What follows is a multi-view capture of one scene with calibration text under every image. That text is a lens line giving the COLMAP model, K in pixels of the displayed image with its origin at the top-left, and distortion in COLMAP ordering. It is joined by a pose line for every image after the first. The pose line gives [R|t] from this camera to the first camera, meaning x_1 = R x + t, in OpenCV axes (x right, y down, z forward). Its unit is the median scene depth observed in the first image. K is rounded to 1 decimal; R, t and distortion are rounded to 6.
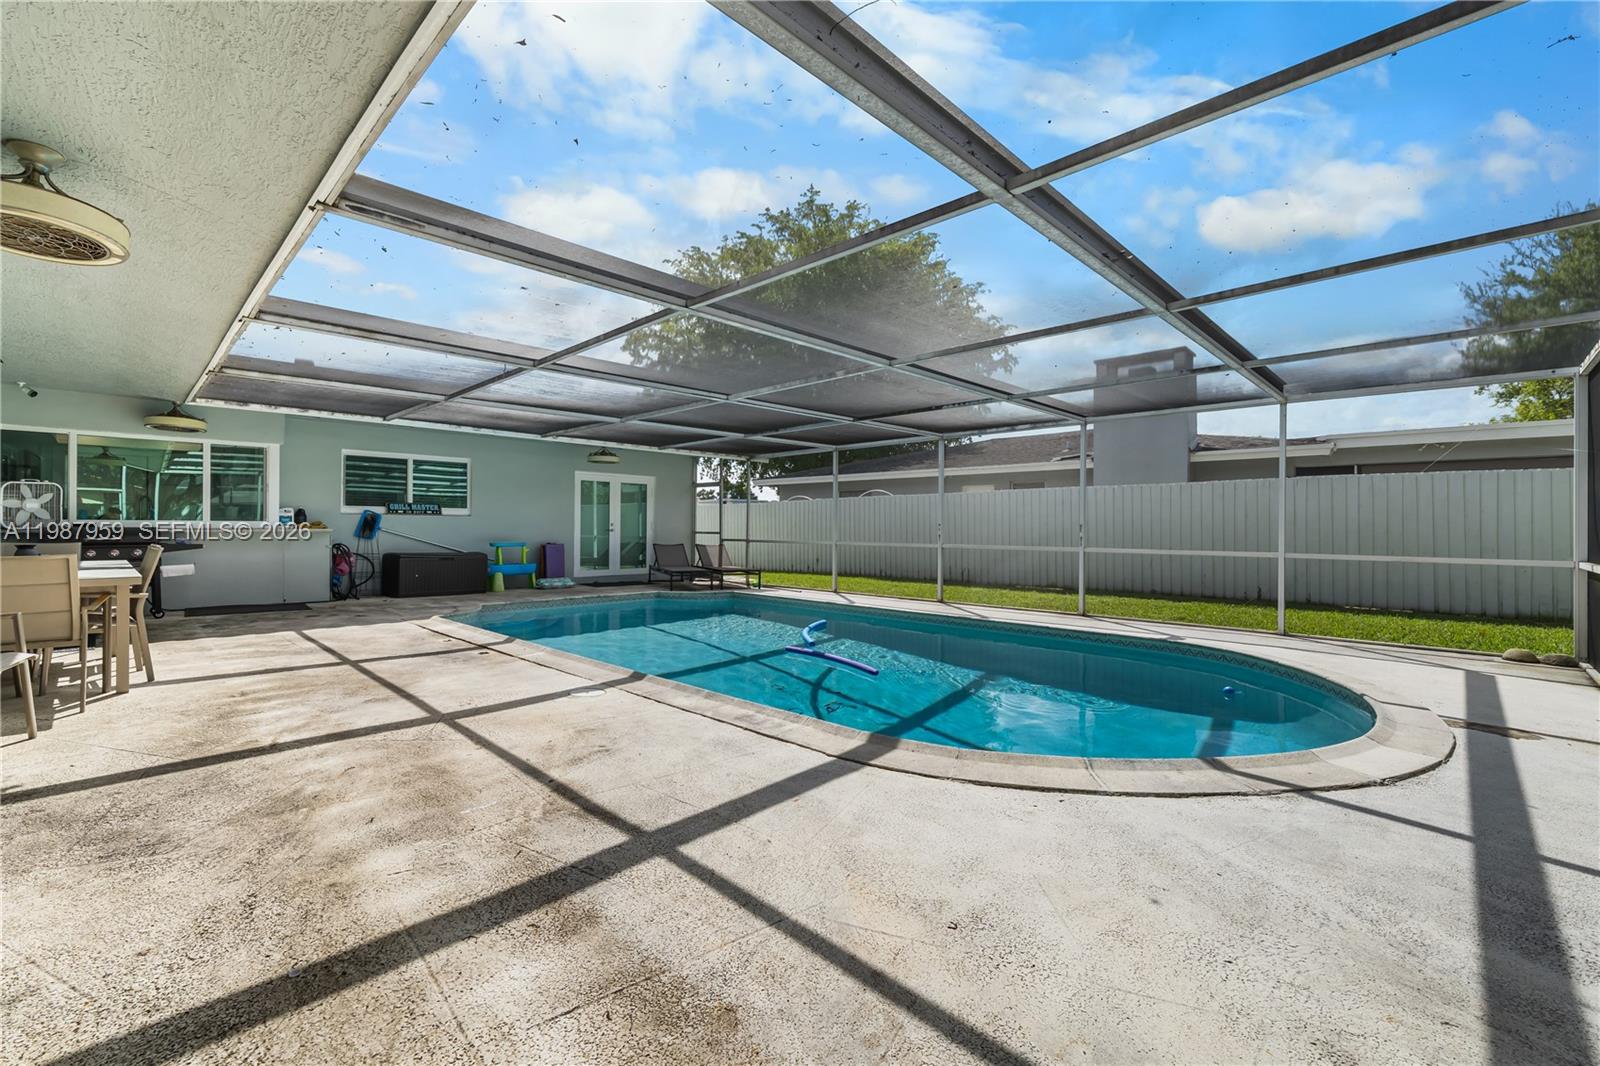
lens RADIAL K [[677.7, 0, 787.8], [0, 677.7, 508.1], [0, 0, 1]] dist [-0.001578, 0.000166]
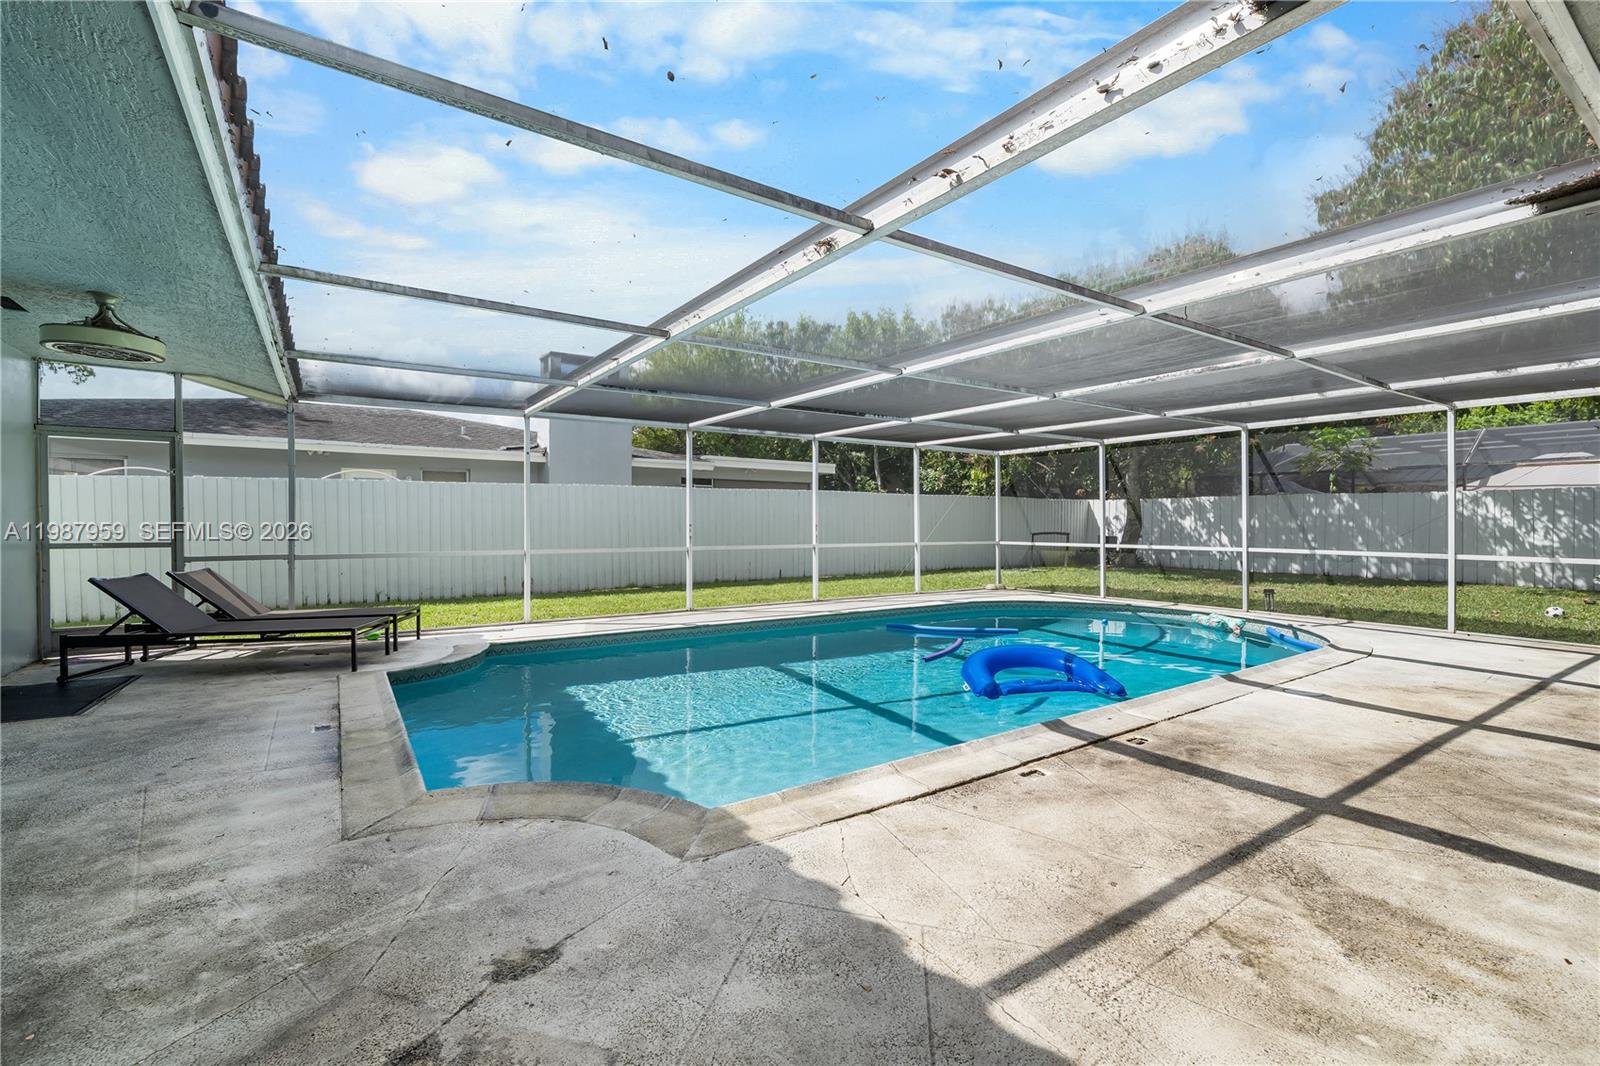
lens RADIAL K [[696.0, 0, 800.0], [0, 696.0, 533.0], [0, 0, 1]] dist [0.112362, -0.000030]
pose [[0.193683, -0.014221, 0.980961, -0.521283], [-0.020382, 0.999621, 0.018516, 0.013235], [-0.980852, -0.023580, 0.193319, 0.538440]]
